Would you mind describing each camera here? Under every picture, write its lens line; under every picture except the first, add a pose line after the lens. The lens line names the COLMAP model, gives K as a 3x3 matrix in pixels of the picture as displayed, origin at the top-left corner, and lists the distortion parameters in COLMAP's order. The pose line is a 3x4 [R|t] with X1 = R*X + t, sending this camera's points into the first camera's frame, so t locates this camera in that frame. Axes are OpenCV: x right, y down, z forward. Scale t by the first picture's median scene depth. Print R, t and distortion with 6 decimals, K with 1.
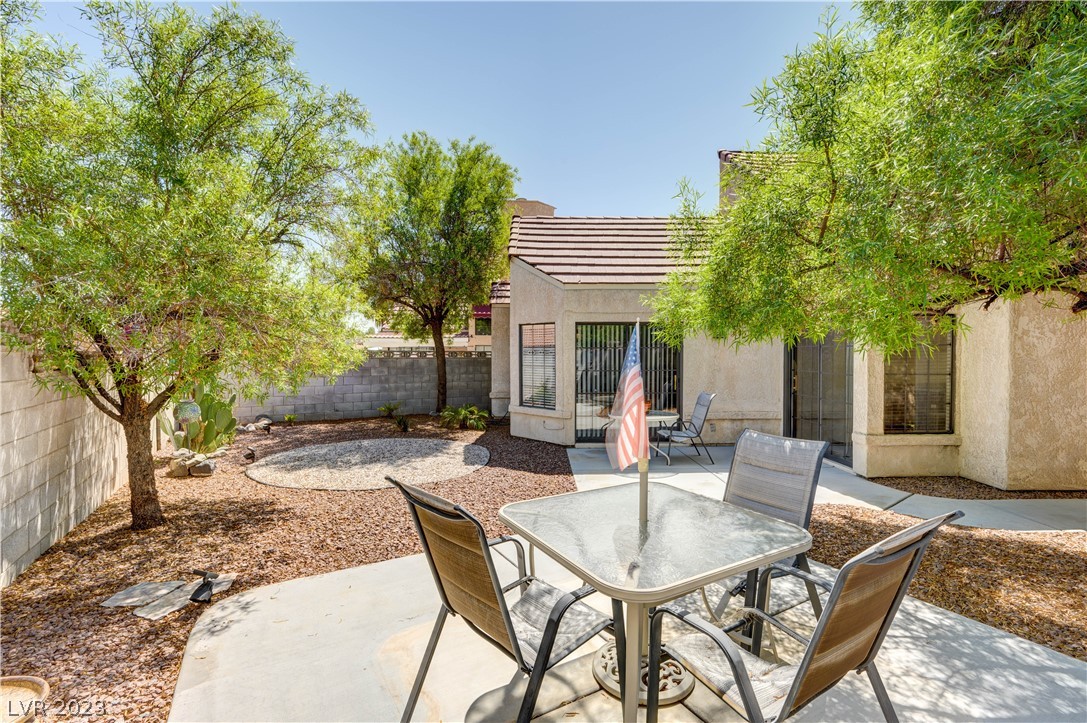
lens RADIAL K [[496.4, 0, 543.5], [0, 496.4, 361.5], [0, 0, 1]] dist [0.002360, 0.000108]
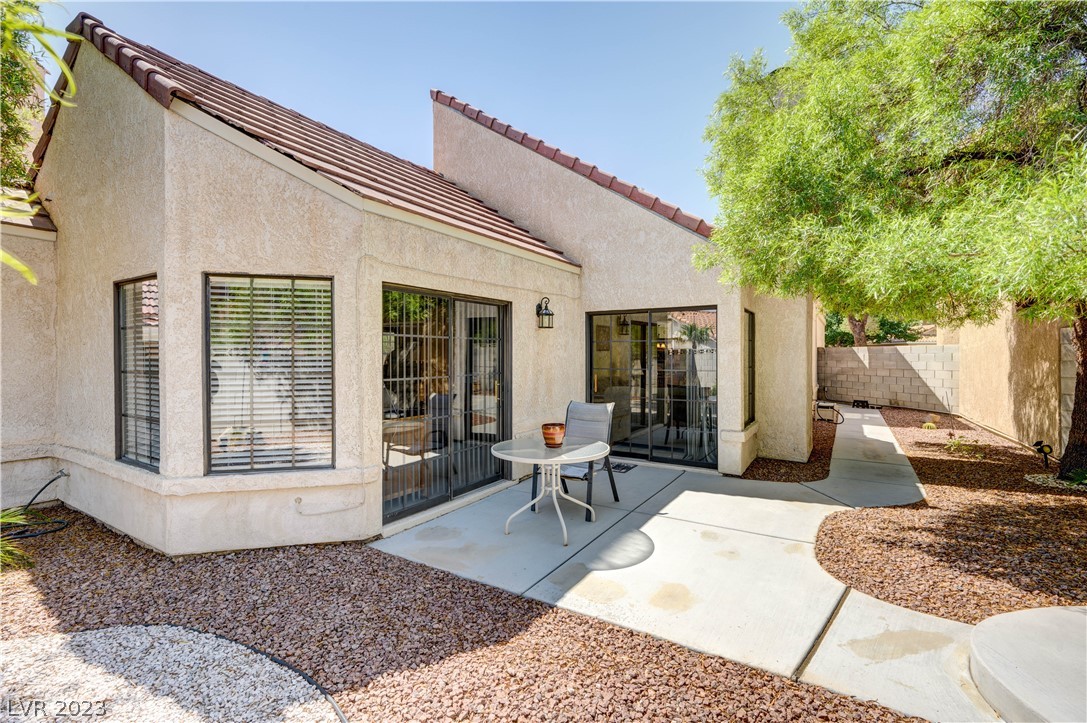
lens RADIAL K [[496.4, 0, 543.5], [0, 496.4, 361.5], [0, 0, 1]] dist [0.002360, 0.000108]
pose [[0.515656, -0.016122, 0.856644, -0.275049], [0.014081, 0.999847, 0.010341, -0.003515], [-0.856680, 0.006730, 0.515804, 0.612478]]
